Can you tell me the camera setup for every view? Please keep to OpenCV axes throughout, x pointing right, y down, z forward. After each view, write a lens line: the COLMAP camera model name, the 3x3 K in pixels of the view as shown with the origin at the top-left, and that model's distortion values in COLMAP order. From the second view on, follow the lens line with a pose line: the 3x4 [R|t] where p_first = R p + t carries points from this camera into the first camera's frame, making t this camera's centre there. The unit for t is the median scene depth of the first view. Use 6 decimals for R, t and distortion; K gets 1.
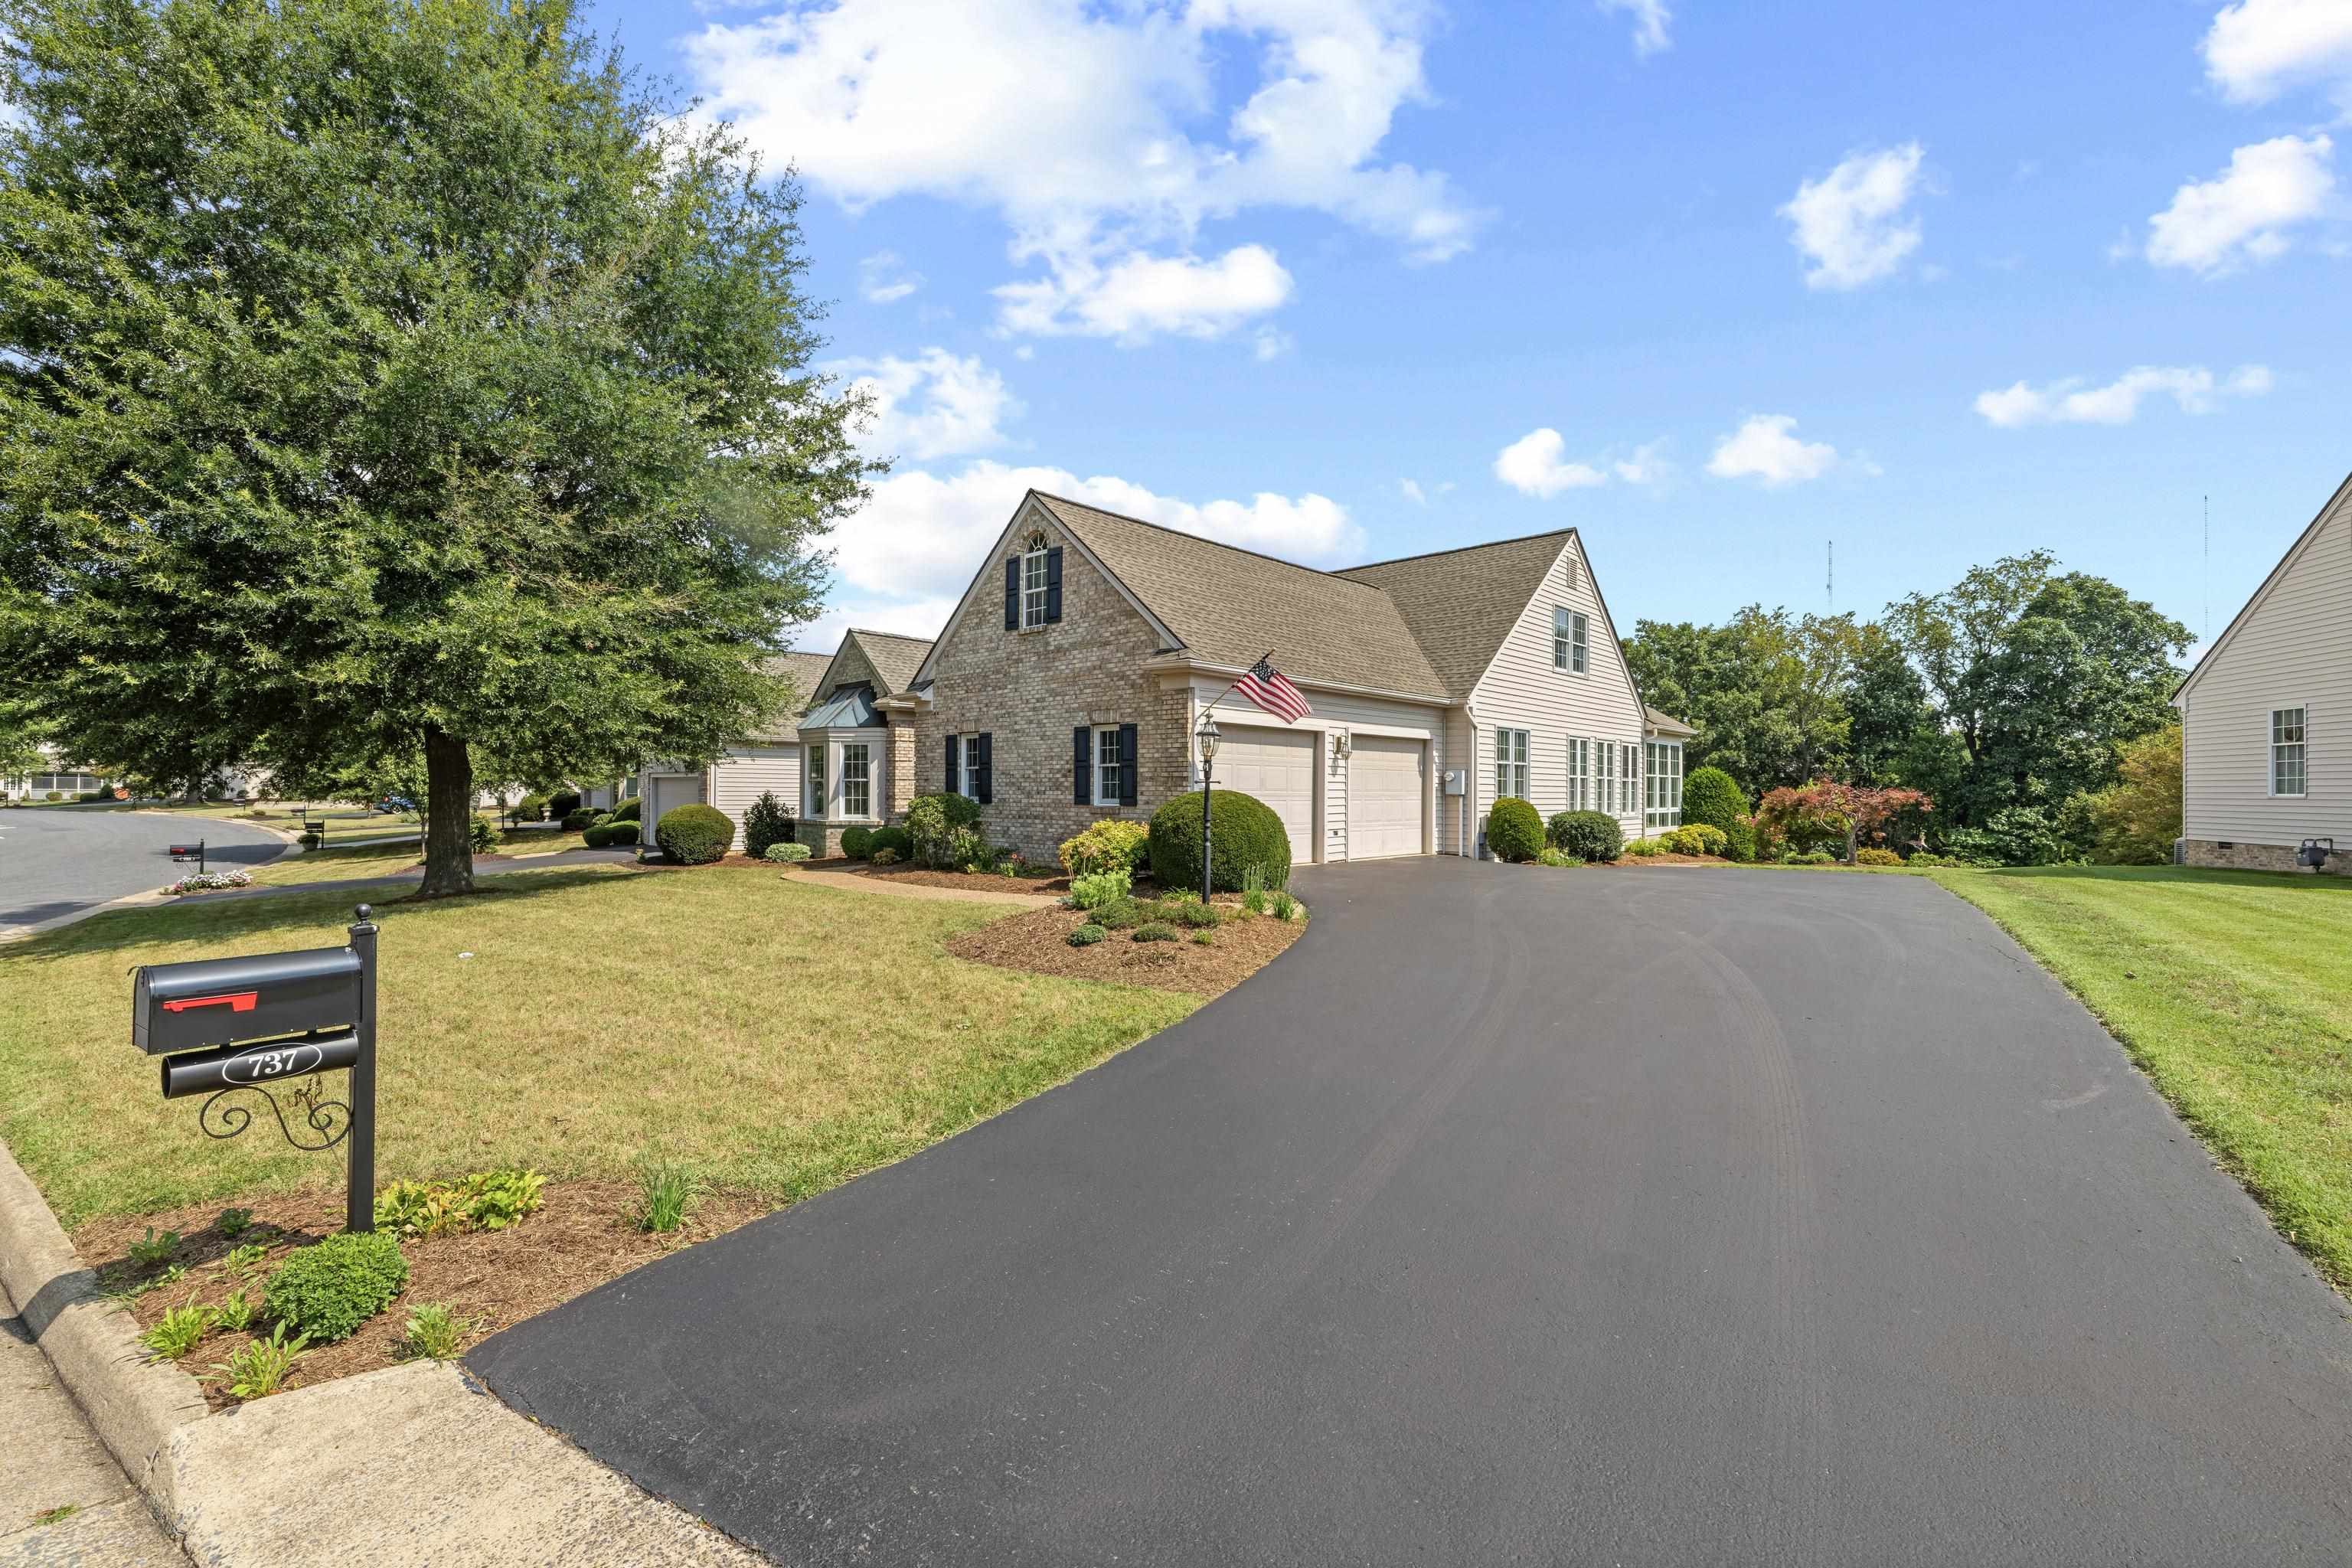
lens RADIAL K [[1002.3, 0, 1171.1], [0, 1002.3, 784.0], [0, 0, 1]] dist [0.002271, -0.000534]
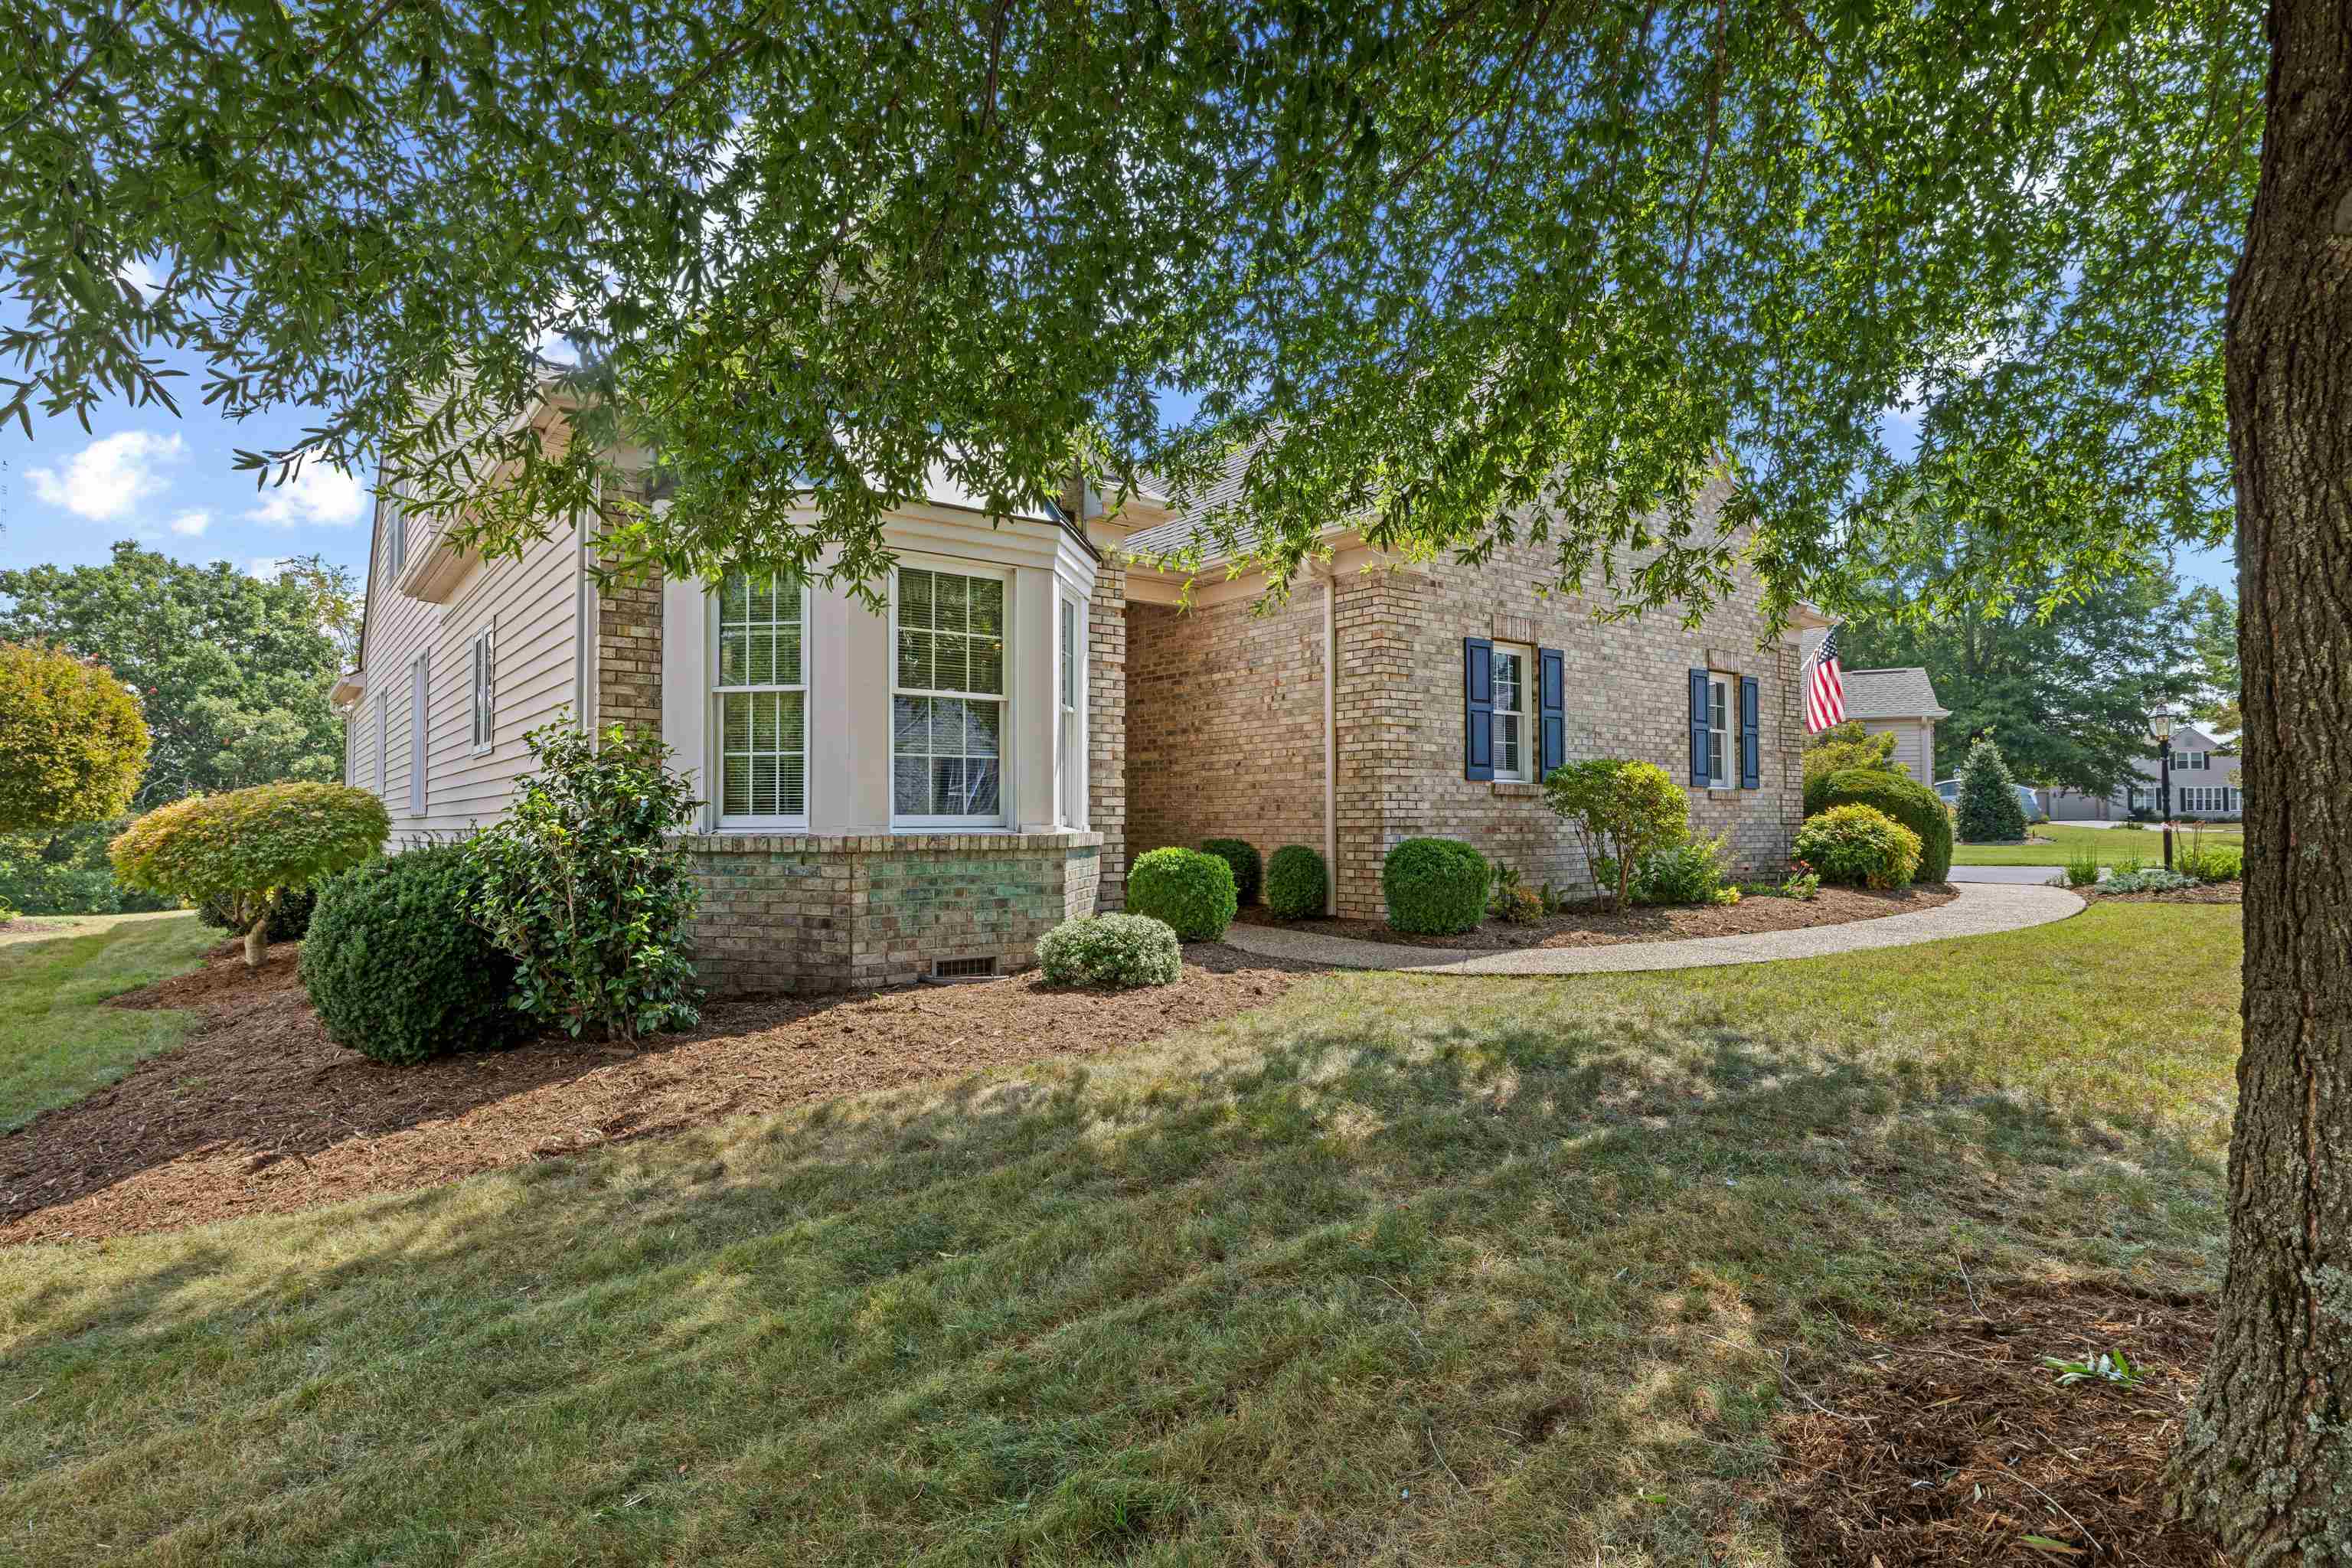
lens RADIAL K [[1213.1, 0, 1182.4], [0, 1213.1, 802.8], [0, 0, 1]] dist [-0.000779, -0.000801]
pose [[0.144958, 0.012861, 0.989354, -0.816163], [-0.002829, 0.999917, -0.012584, 0.036905], [-0.989434, -0.000975, 0.144982, 1.066199]]
